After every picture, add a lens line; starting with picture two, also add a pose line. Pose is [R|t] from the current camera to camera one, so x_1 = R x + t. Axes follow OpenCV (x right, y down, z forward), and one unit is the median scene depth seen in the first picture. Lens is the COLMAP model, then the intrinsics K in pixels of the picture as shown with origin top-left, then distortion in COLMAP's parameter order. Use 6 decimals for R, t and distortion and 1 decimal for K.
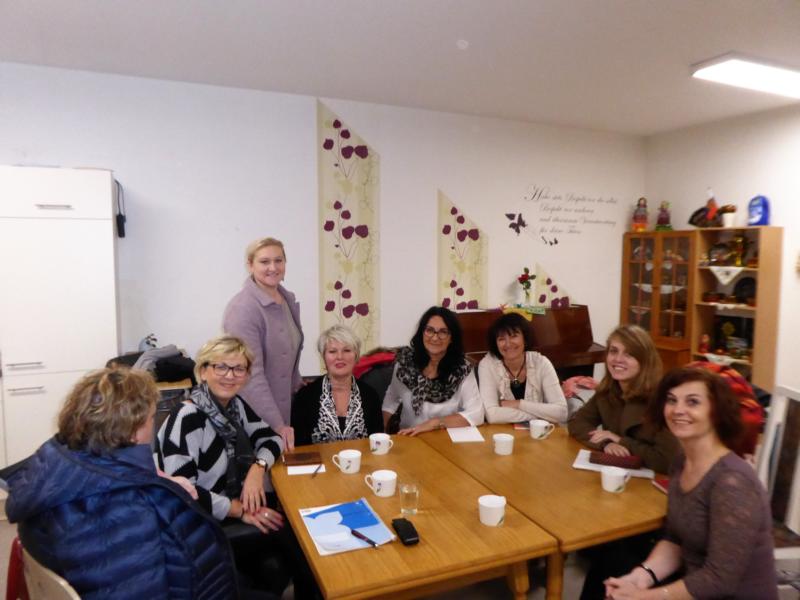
lens RADIAL K [[552.1, 0, 404.3], [0, 552.1, 299.2], [0, 0, 1]] dist [-0.069852, 0.036598]
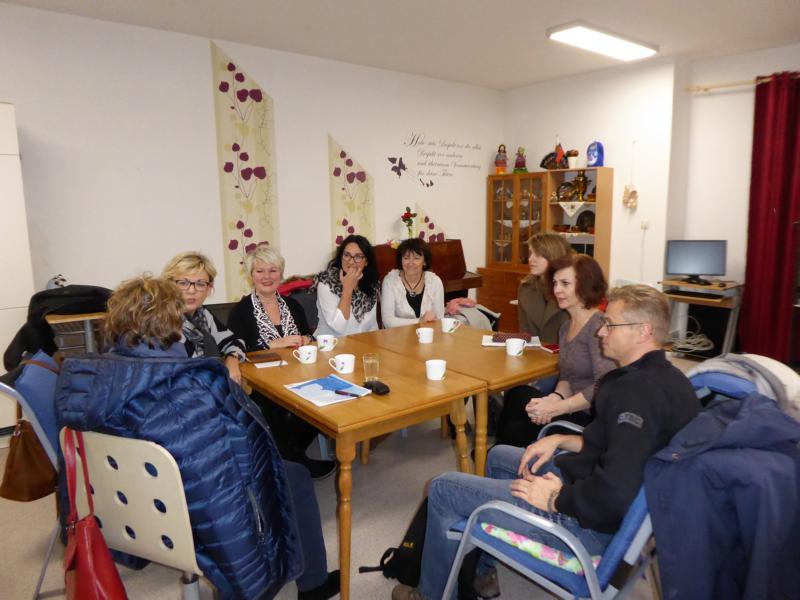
lens RADIAL K [[552.1, 0, 404.3], [0, 552.1, 299.2], [0, 0, 1]] dist [-0.069852, 0.036598]
pose [[0.963819, -0.060215, 0.259667, -0.089473], [0.040372, 0.995889, 0.081088, 0.039943], [-0.263482, -0.067671, 0.962288, -0.086658]]
